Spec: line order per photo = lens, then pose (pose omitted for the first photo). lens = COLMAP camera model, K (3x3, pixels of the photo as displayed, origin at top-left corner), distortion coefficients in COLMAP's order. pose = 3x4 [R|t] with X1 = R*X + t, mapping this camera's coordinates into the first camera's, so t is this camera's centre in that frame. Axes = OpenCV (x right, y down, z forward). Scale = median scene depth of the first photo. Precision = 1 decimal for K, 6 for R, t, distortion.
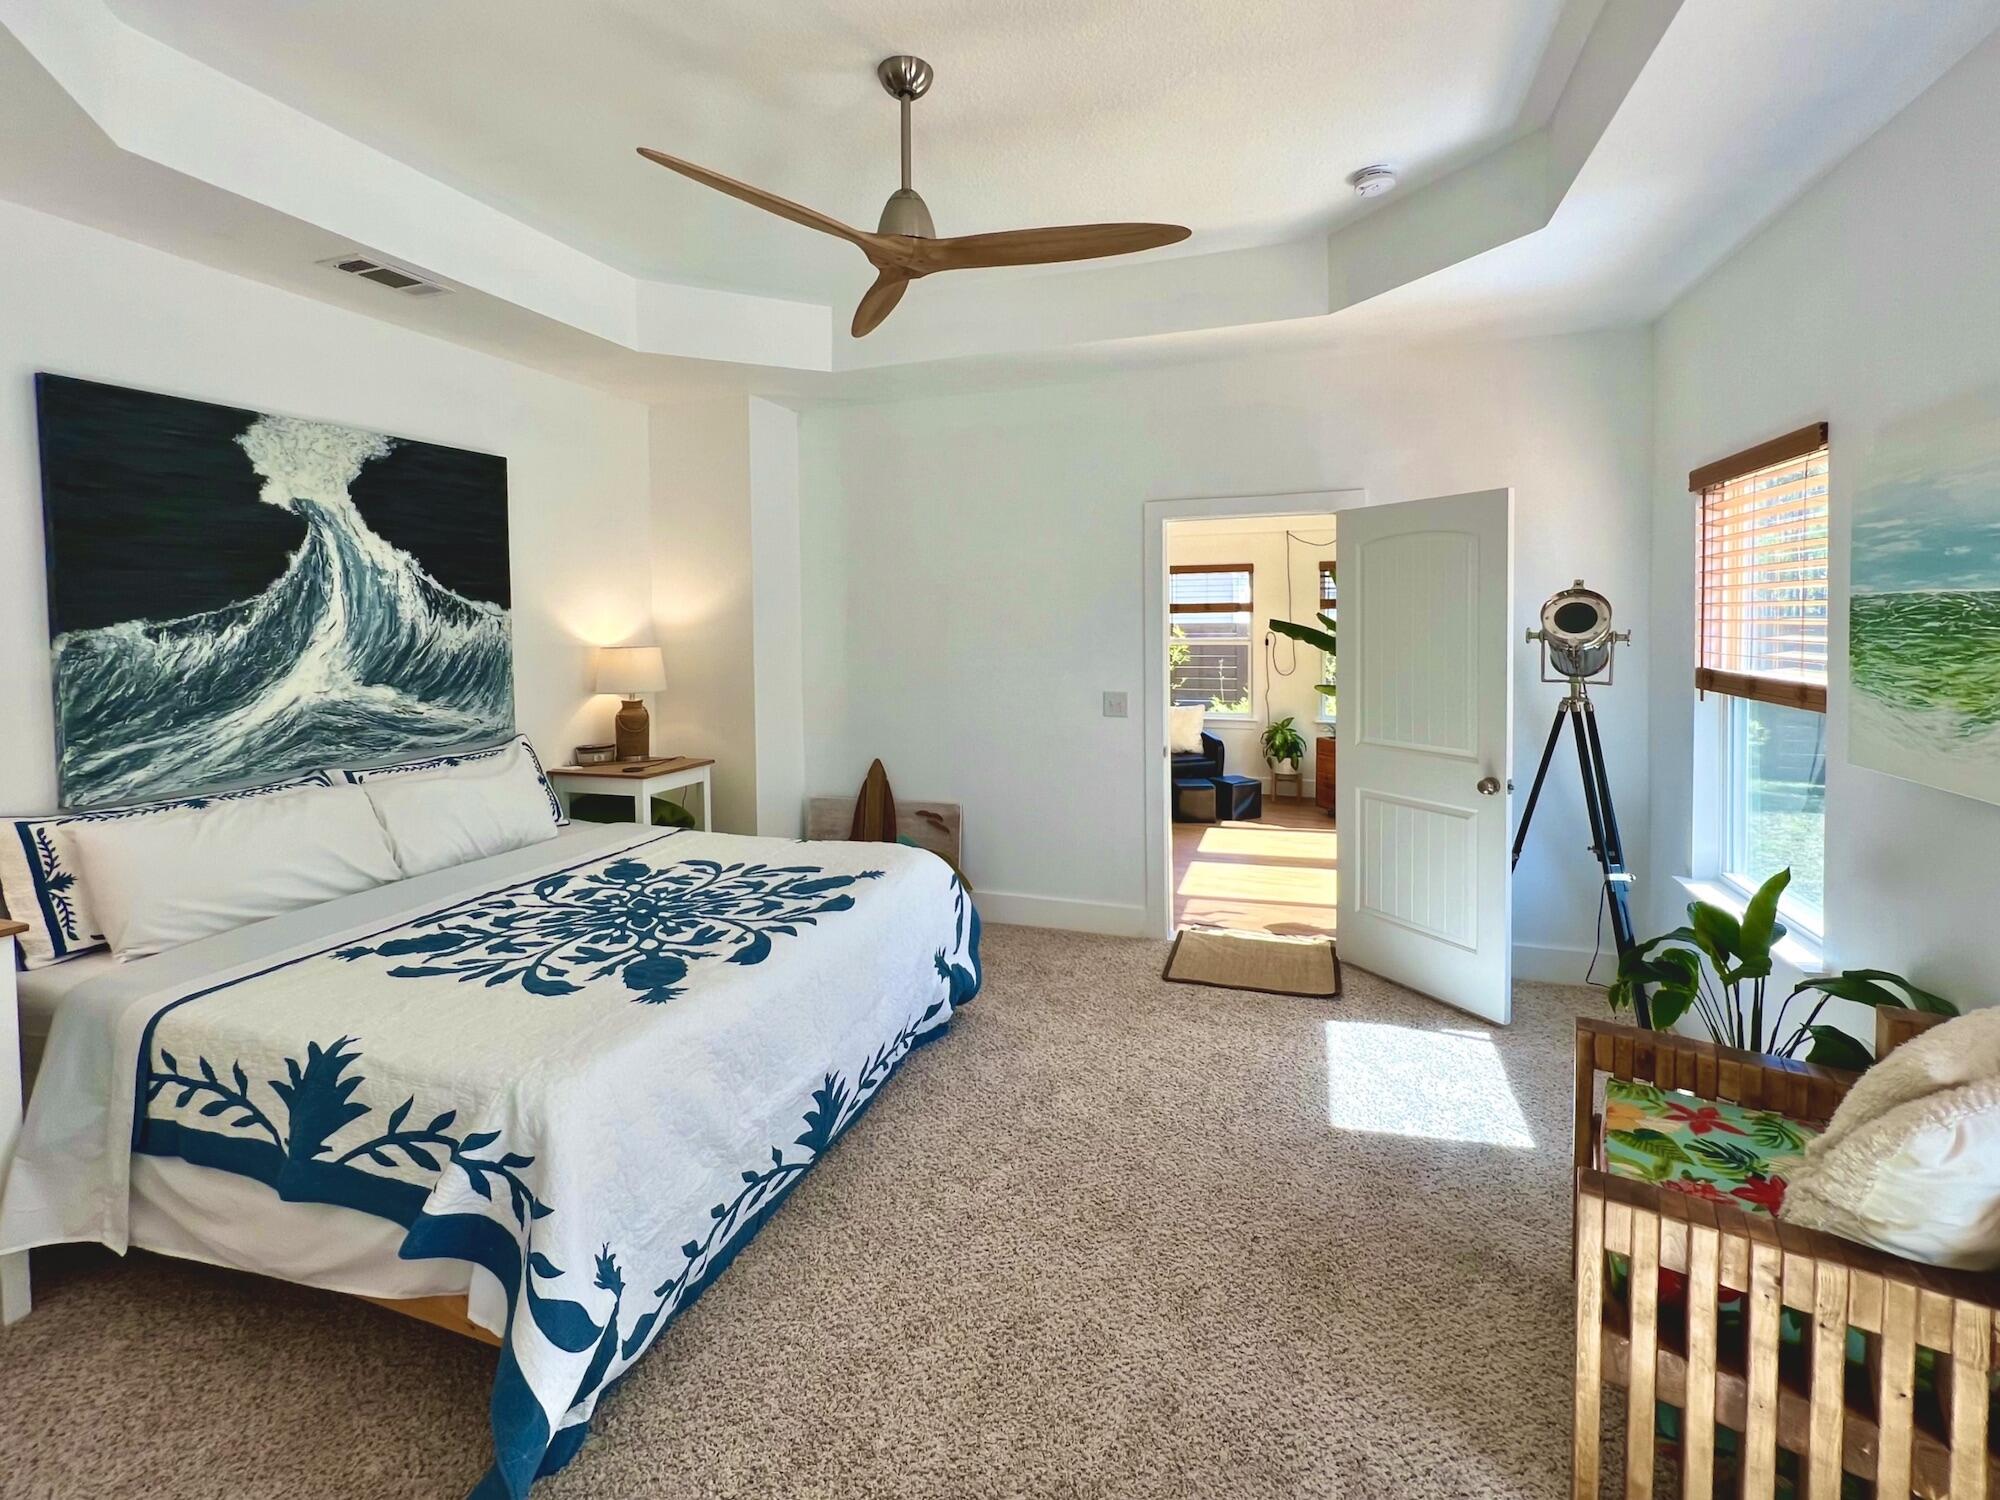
lens RADIAL K [[983.4, 0, 978.3], [0, 983.4, 660.6], [0, 0, 1]] dist [0.022732, 0.000723]
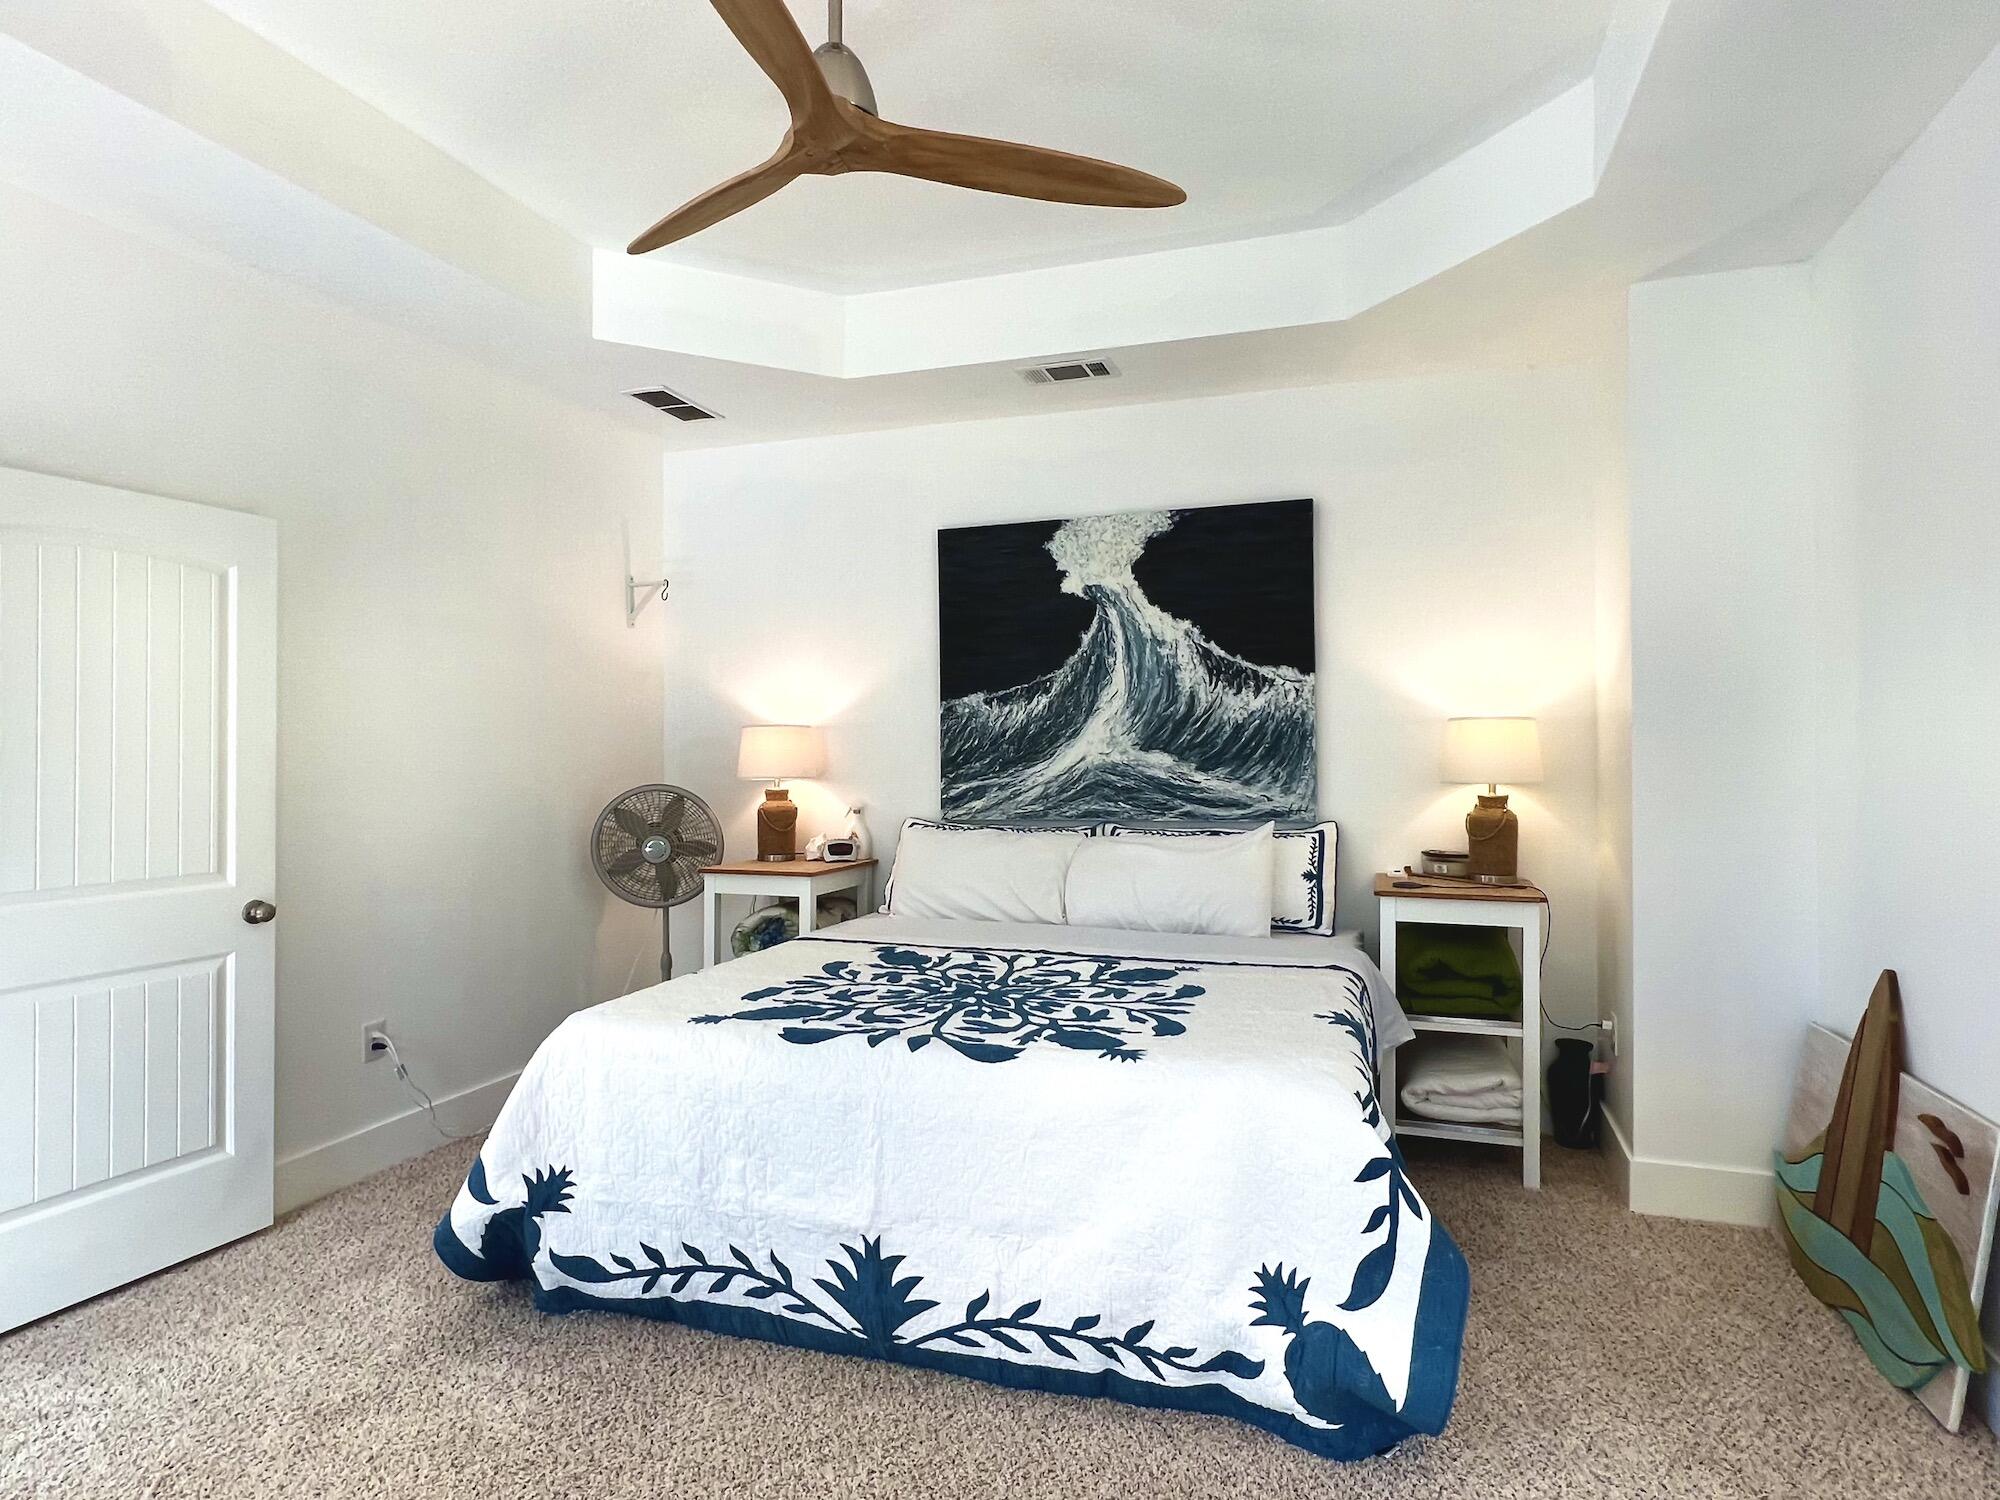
lens RADIAL K [[1077.4, 0, 1004.4], [0, 1077.4, 742.4], [0, 0, 1]] dist [-0.001116, -0.000061]
pose [[0.010587, 0.008423, -0.999908, 0.549005], [-0.040799, 0.999135, 0.007984, 0.013675], [0.999111, 0.040711, 0.010922, 0.857555]]
